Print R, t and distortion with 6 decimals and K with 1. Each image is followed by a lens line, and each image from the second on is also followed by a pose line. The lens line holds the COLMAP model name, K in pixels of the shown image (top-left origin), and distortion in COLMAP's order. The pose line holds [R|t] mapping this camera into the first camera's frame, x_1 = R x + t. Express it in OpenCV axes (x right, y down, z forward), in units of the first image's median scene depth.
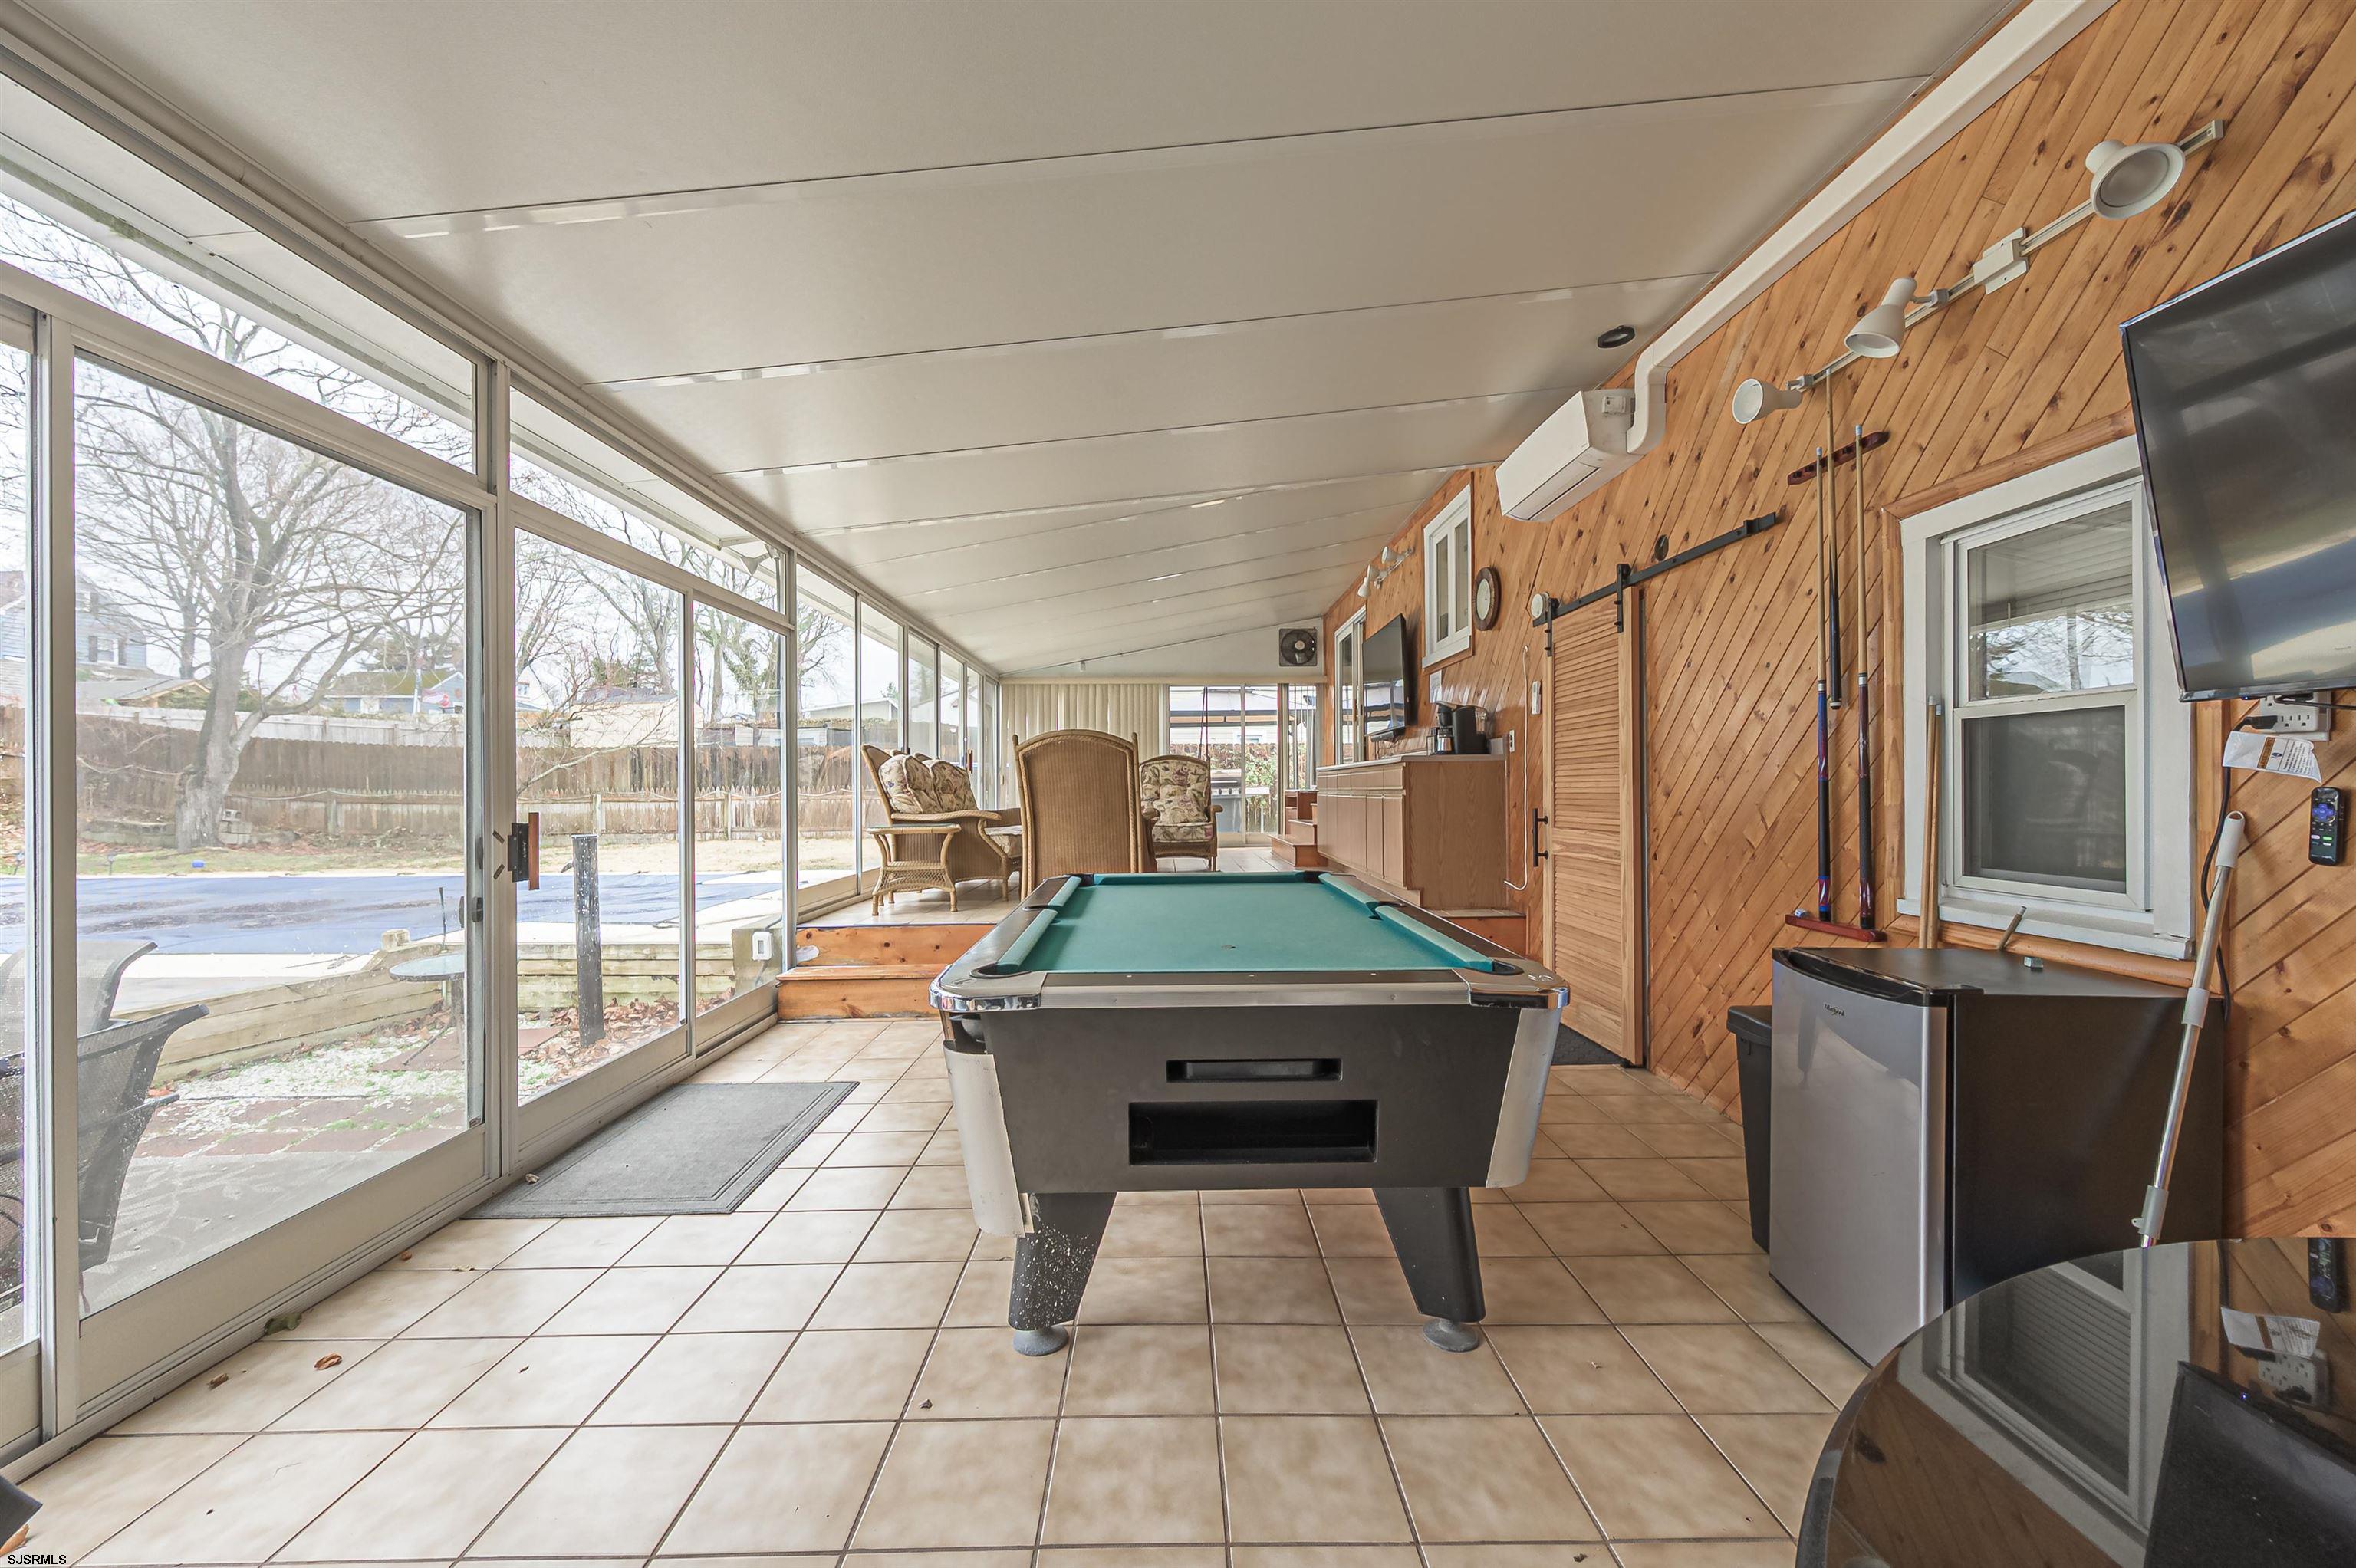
lens RADIAL K [[929.3, 0, 1175.1], [0, 929.3, 784.5], [0, 0, 1]] dist [0.000349, -0.000322]
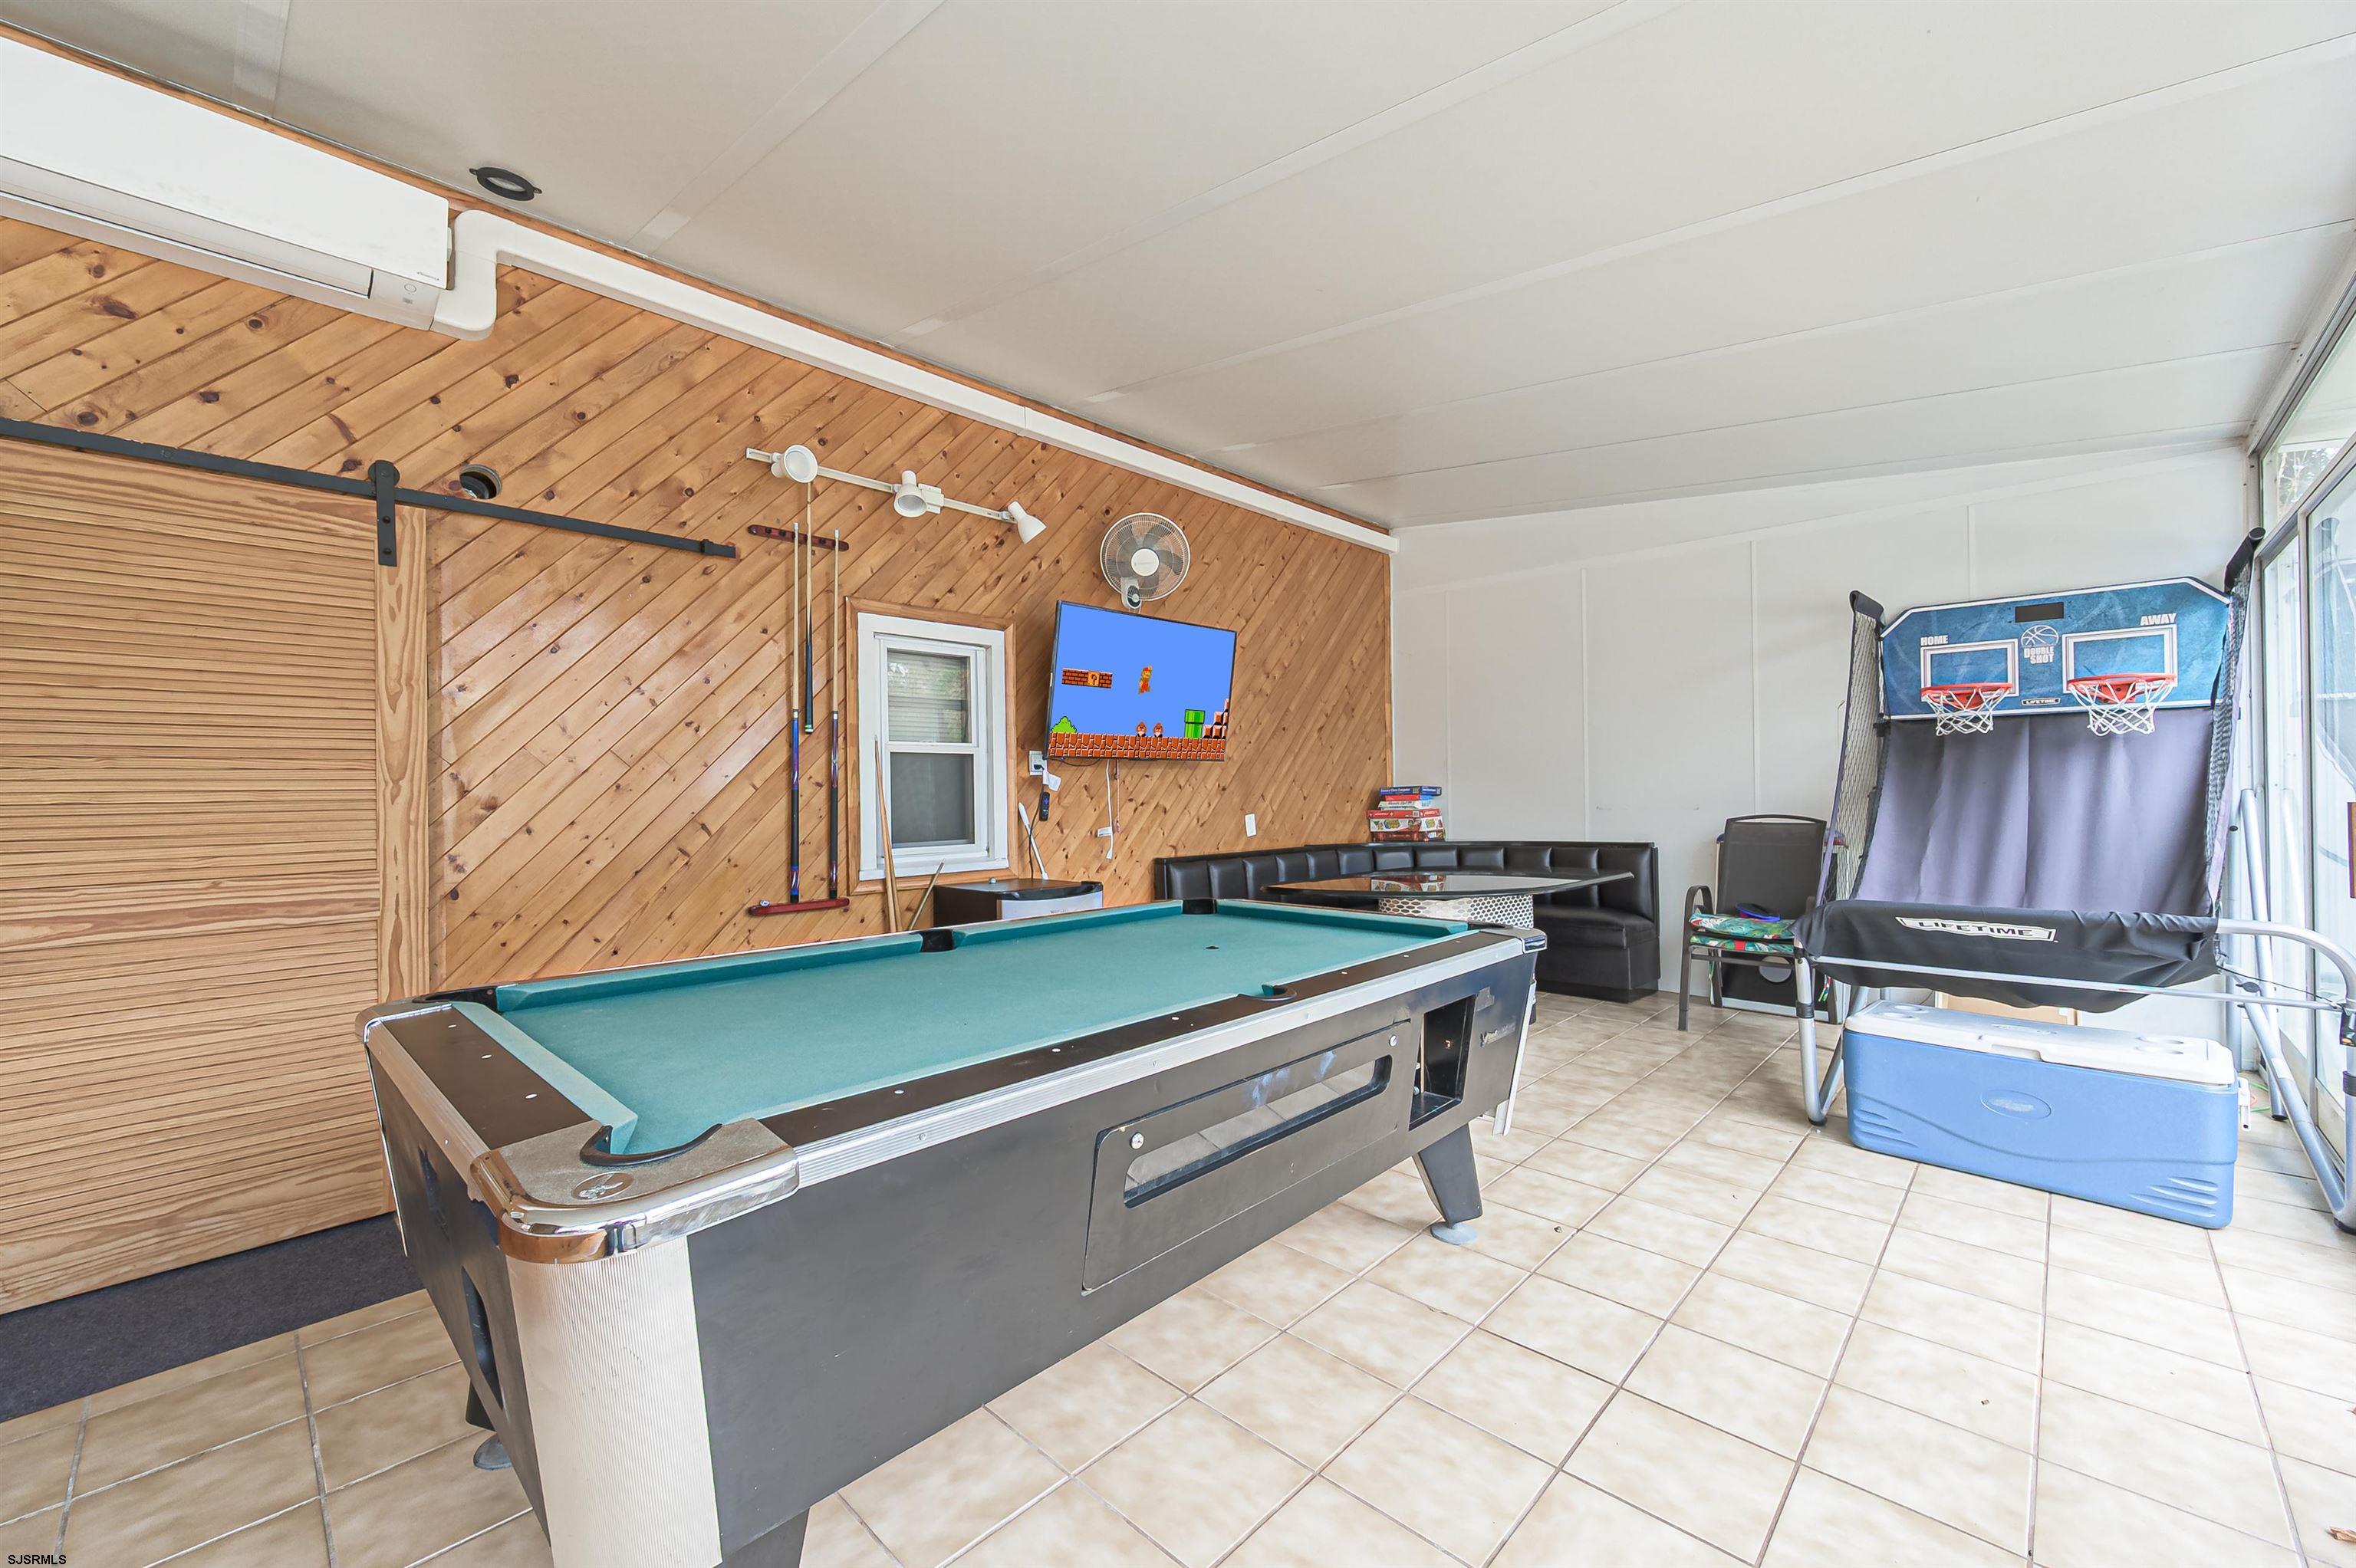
lens RADIAL K [[929.3, 0, 1175.1], [0, 929.3, 784.5], [0, 0, 1]] dist [0.000349, -0.000322]
pose [[-0.713143, 0.016687, 0.700820, -0.614492], [0.011422, 0.999861, -0.012185, 0.011872], [-0.700926, -0.000685, -0.713234, 1.742715]]
